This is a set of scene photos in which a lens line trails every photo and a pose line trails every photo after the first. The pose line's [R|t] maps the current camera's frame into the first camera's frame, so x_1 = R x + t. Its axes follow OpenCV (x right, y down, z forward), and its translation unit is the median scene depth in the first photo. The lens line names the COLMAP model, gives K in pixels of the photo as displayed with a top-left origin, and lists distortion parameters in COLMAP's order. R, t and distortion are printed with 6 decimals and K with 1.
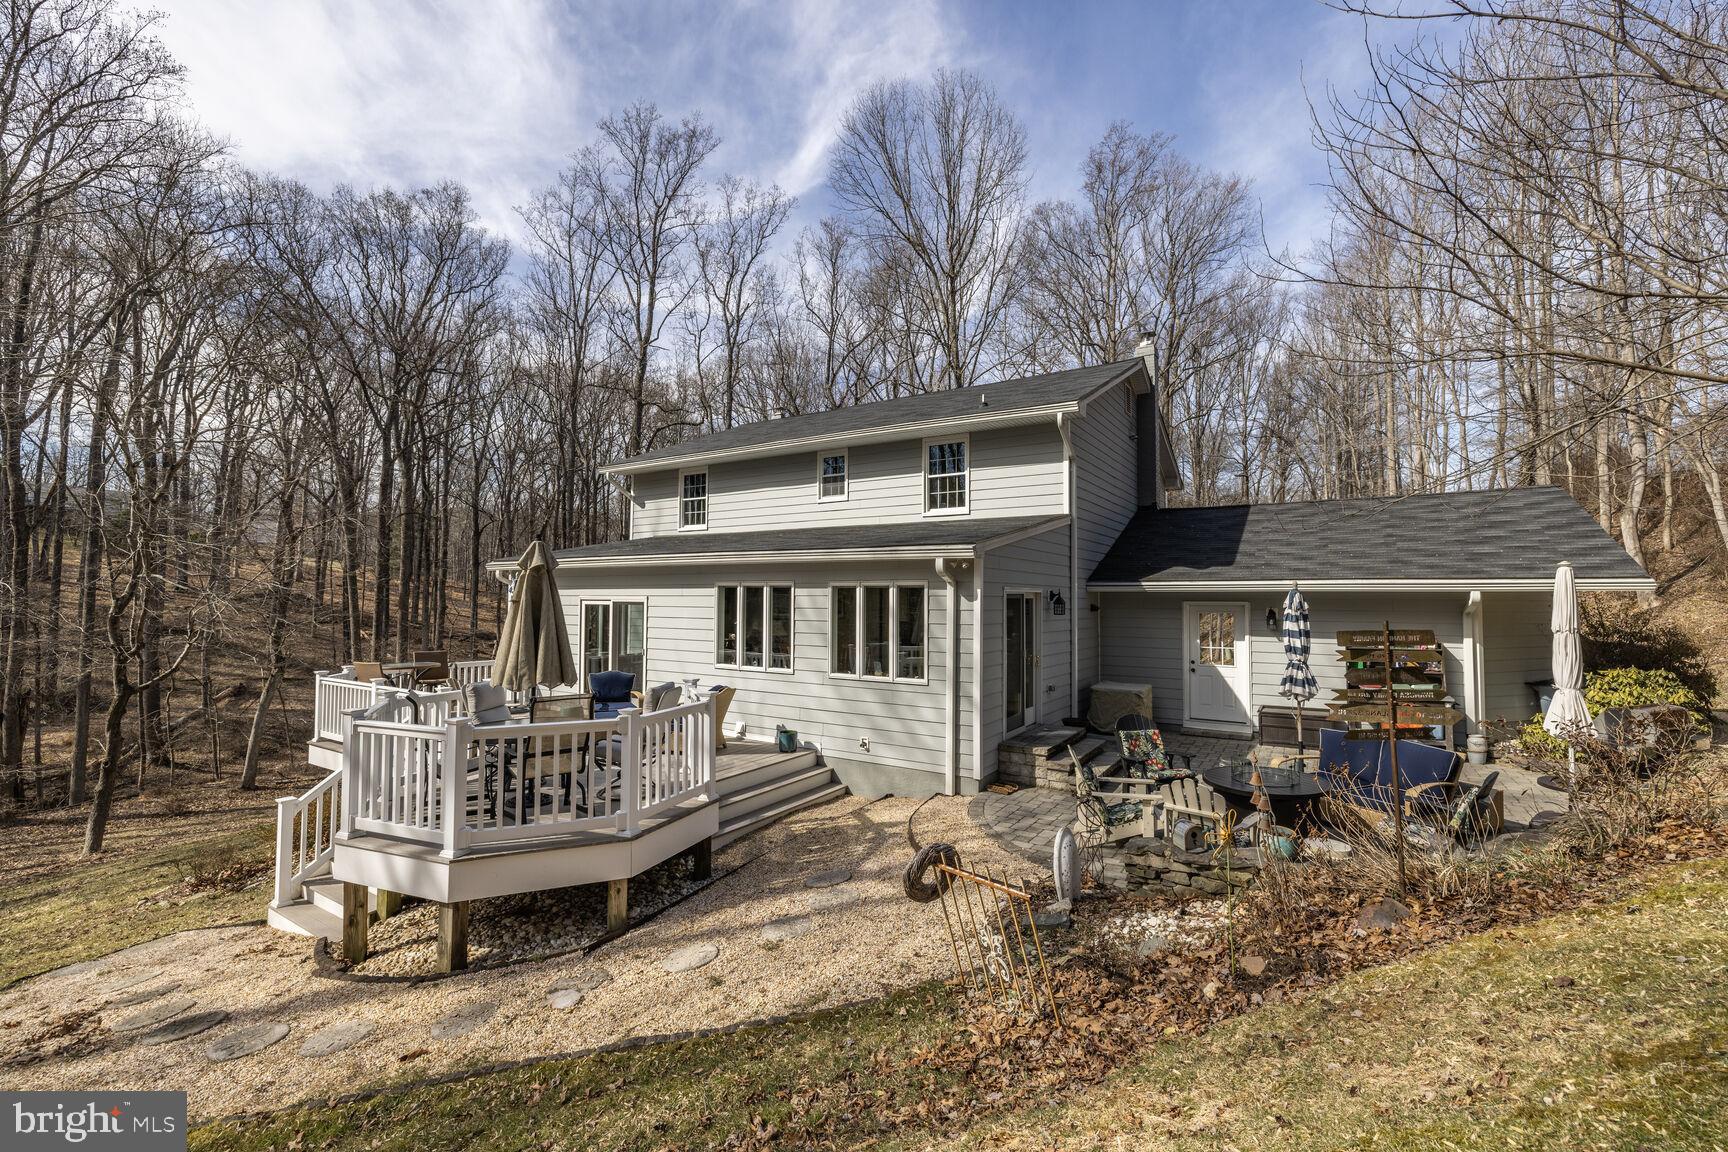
lens RADIAL K [[732.5, 0, 875.7], [0, 732.5, 571.4], [0, 0, 1]] dist [0.002565, 0.001538]
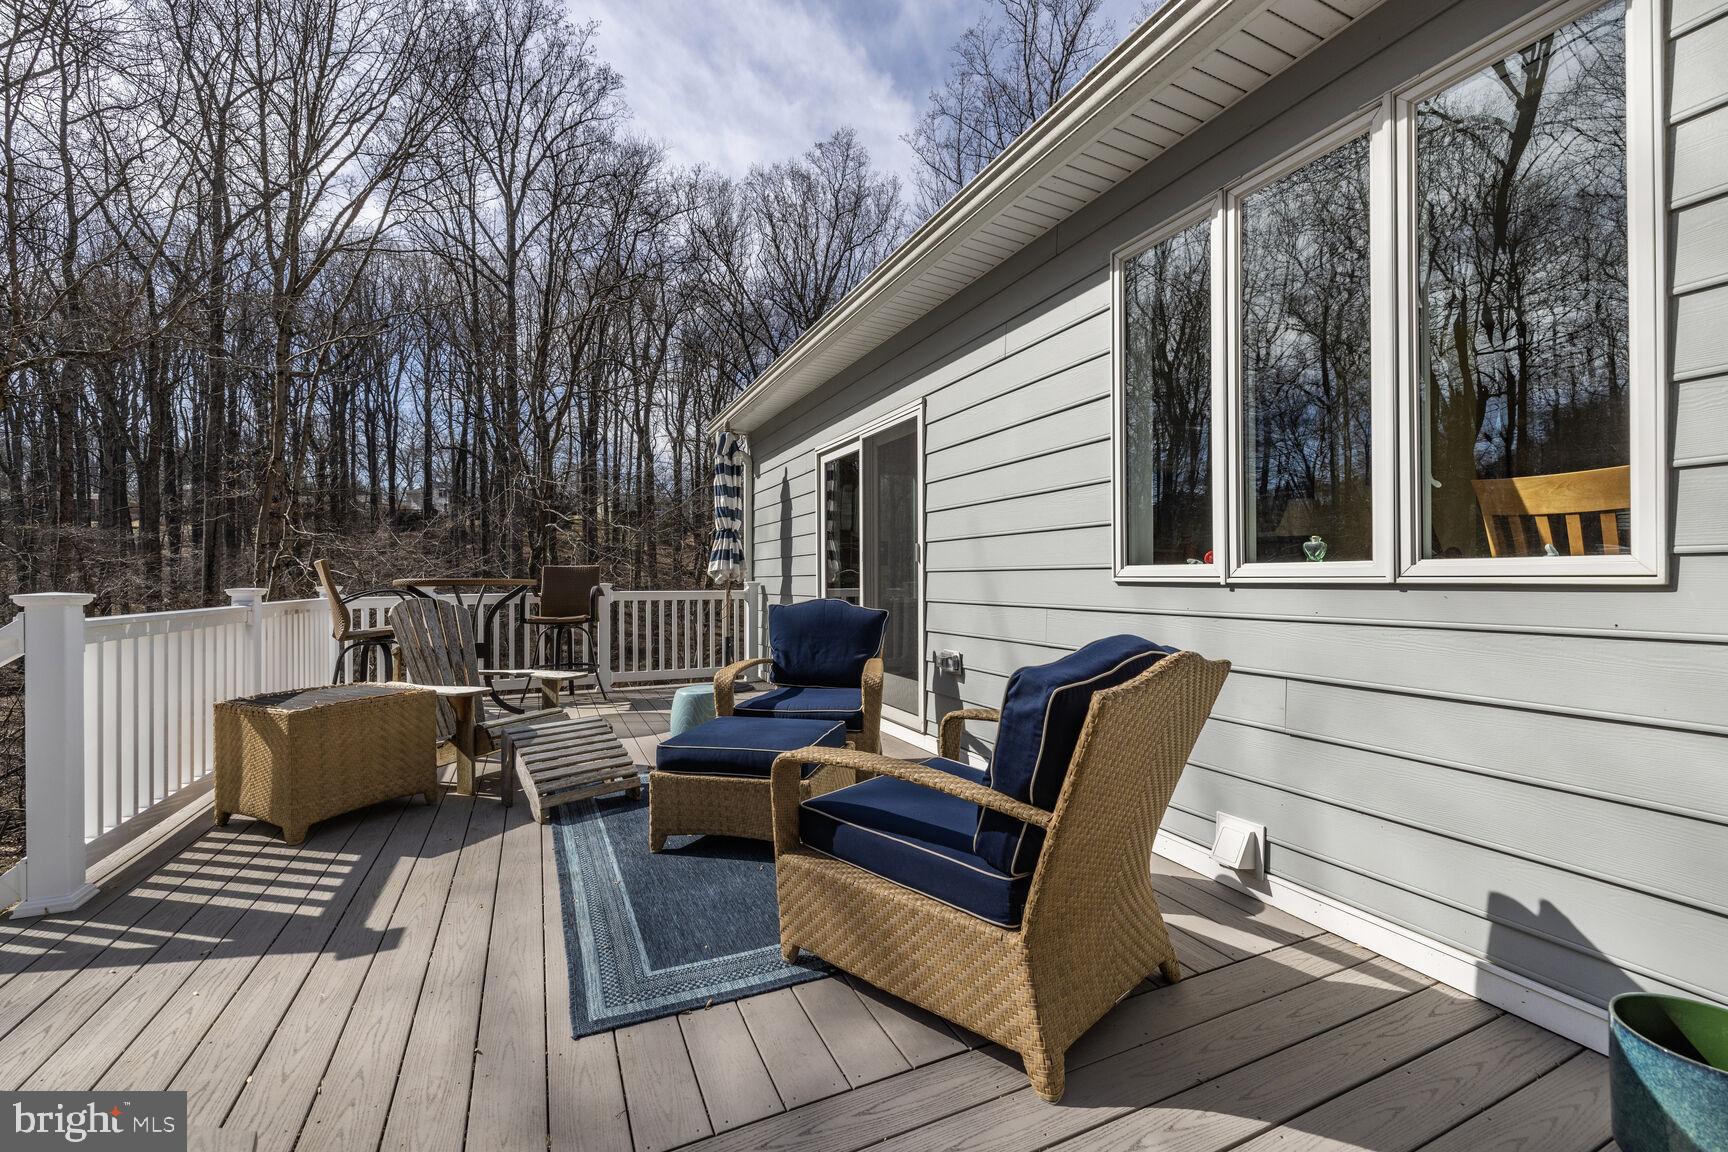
lens RADIAL K [[732.5, 0, 853.5], [0, 732.5, 578.4], [0, 0, 1]] dist [0.002565, 0.001538]
pose [[0.830336, -0.013800, -0.557092, -0.150117], [0.033941, 0.999090, 0.025839, 0.118663], [0.556228, -0.040364, 0.830049, 0.722813]]
